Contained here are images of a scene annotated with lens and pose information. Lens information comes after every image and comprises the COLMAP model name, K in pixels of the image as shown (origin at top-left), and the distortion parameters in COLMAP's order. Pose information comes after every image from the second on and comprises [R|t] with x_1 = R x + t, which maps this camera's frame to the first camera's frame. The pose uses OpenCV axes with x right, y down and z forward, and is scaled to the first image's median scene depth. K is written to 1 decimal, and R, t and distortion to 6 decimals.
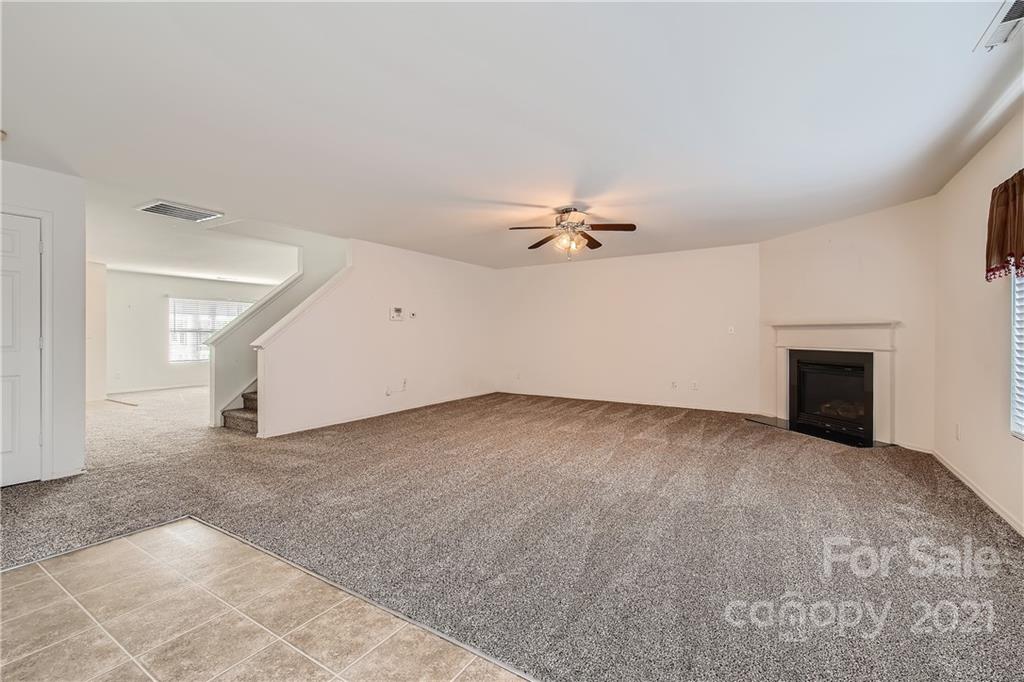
lens RADIAL K [[435.6, 0, 507.6], [0, 435.6, 338.5], [0, 0, 1]] dist [0.012073, -0.003132]
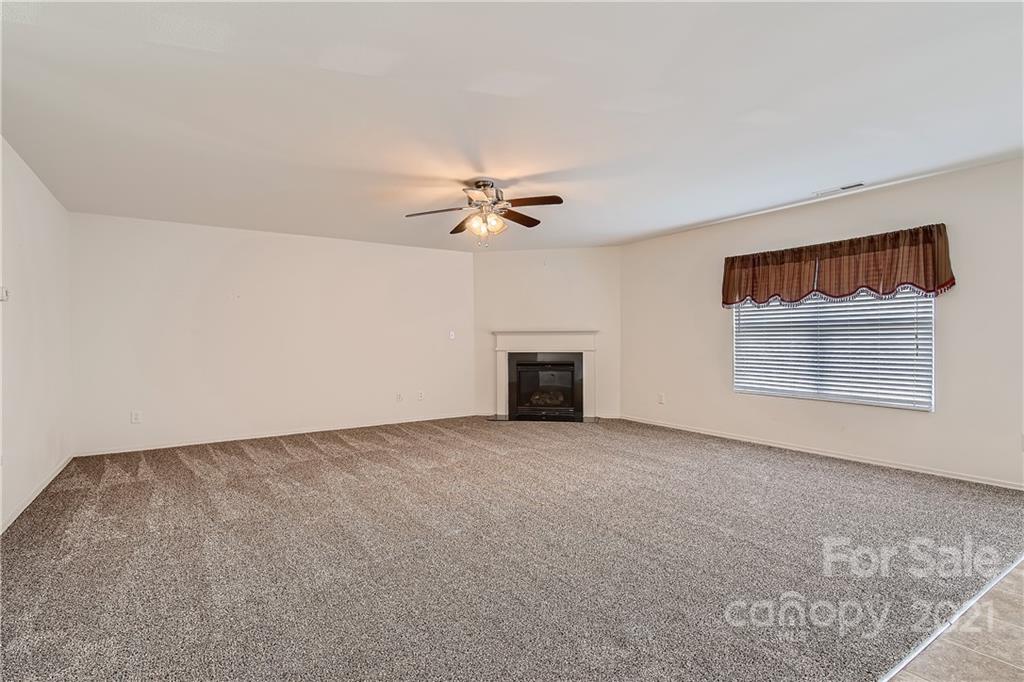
lens RADIAL K [[490.1, 0, 513.2], [0, 490.1, 336.7], [0, 0, 1]] dist [0.017386, -0.008715]
pose [[0.401216, 0.004665, 0.915972, -0.616952], [0.015216, 0.999815, -0.011757, -0.002364], [-0.915857, 0.018654, 0.401071, 0.554356]]
